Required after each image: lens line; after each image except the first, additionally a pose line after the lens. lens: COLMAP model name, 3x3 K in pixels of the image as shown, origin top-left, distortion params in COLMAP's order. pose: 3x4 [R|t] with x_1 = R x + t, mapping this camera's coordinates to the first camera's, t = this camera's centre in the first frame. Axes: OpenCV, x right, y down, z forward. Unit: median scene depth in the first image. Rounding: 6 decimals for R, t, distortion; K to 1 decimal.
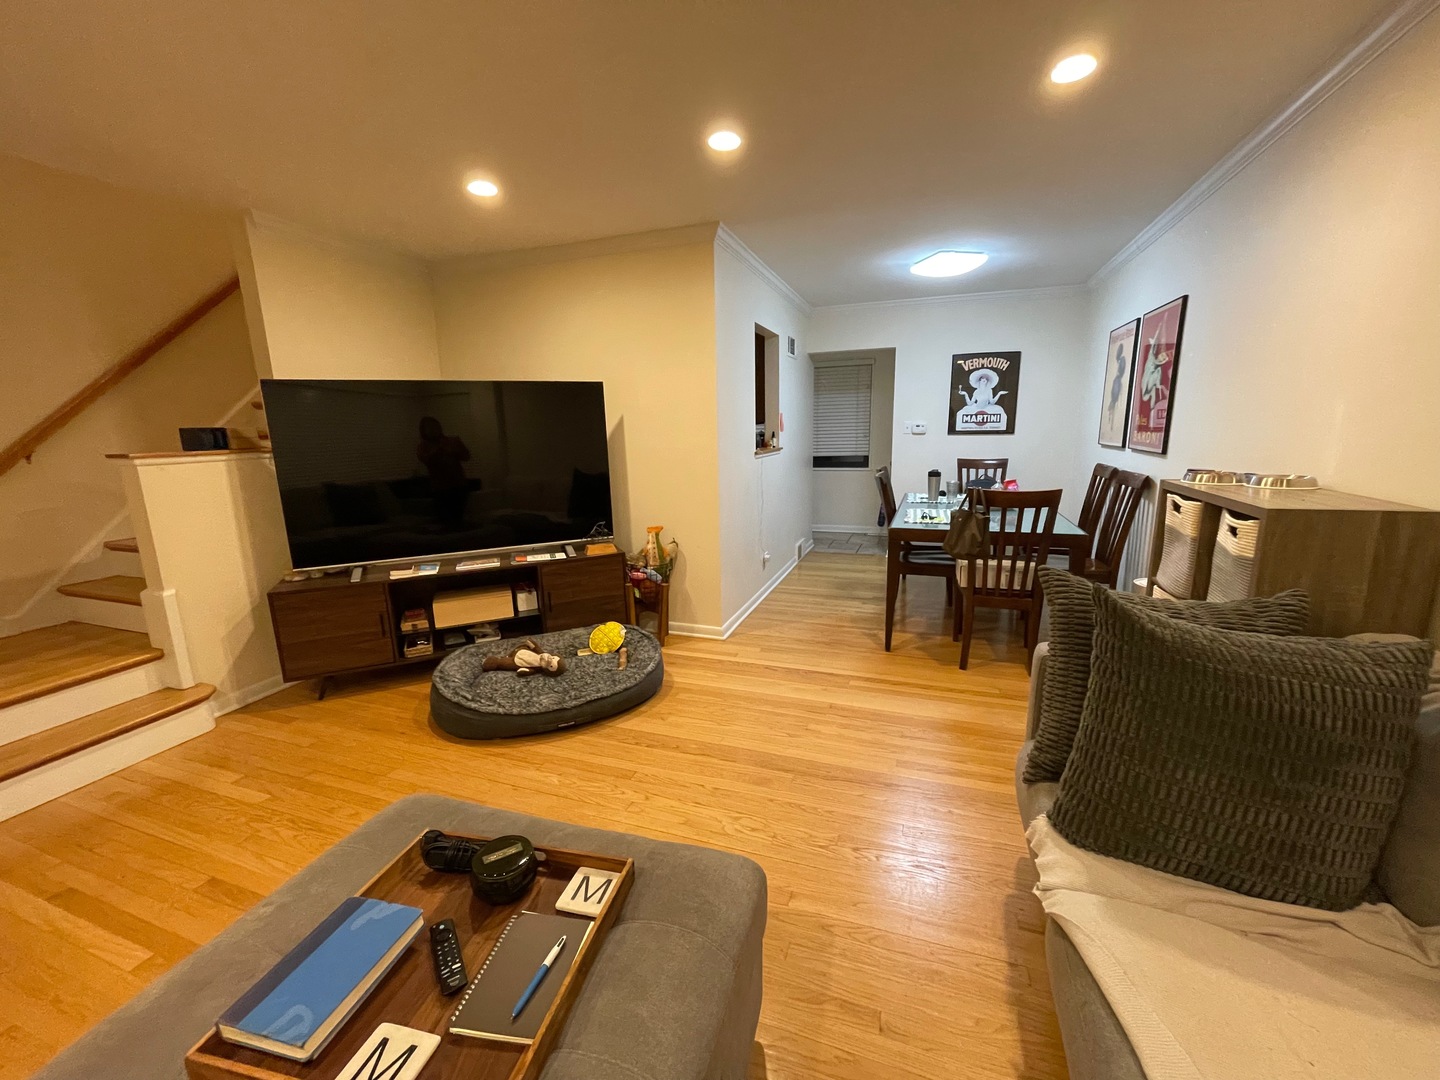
lens RADIAL K [[584.1, 0, 721.1], [0, 584.1, 544.1], [0, 0, 1]] dist [-0.002128, -0.000285]
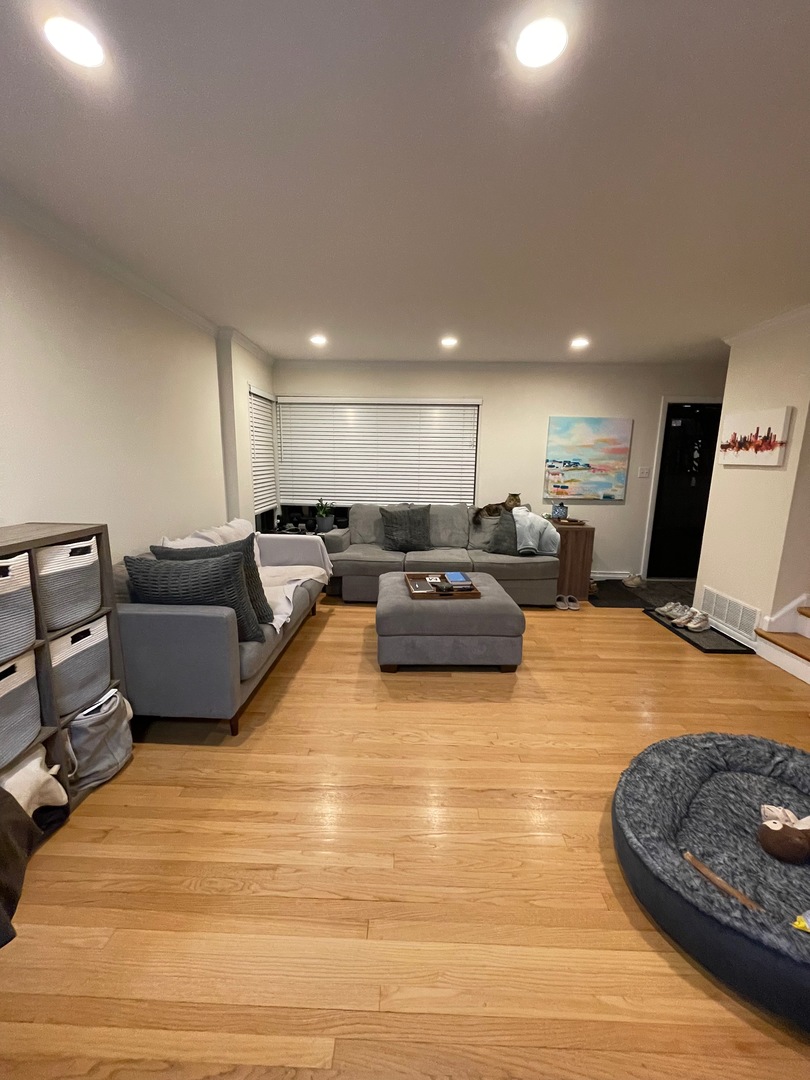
lens RADIAL K [[438.1, 0, 405.0], [0, 438.1, 540.0], [0, 0, 1]] dist [-0.002128, -0.000285]
pose [[-0.948530, 0.066392, -0.309650, 0.210020], [-0.057749, 0.925121, 0.375254, -0.226384], [0.311378, 0.373822, -0.873671, 0.992852]]
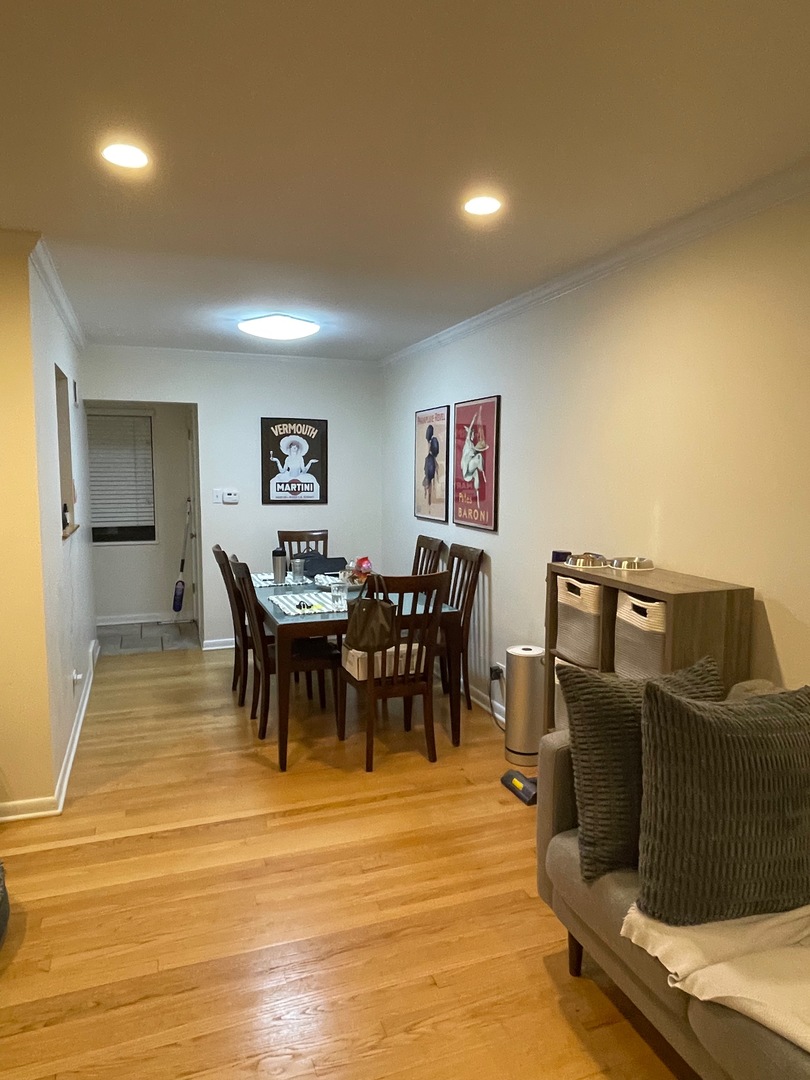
lens RADIAL K [[696.9, 0, 401.3], [0, 696.9, 537.0], [0, 0, 1]] dist [0.017627, -0.034455]
pose [[0.766063, -0.037273, 0.641684, -0.205746], [0.107628, 0.991661, -0.070888, -0.058155], [-0.633690, 0.123368, 0.763687, 0.080709]]
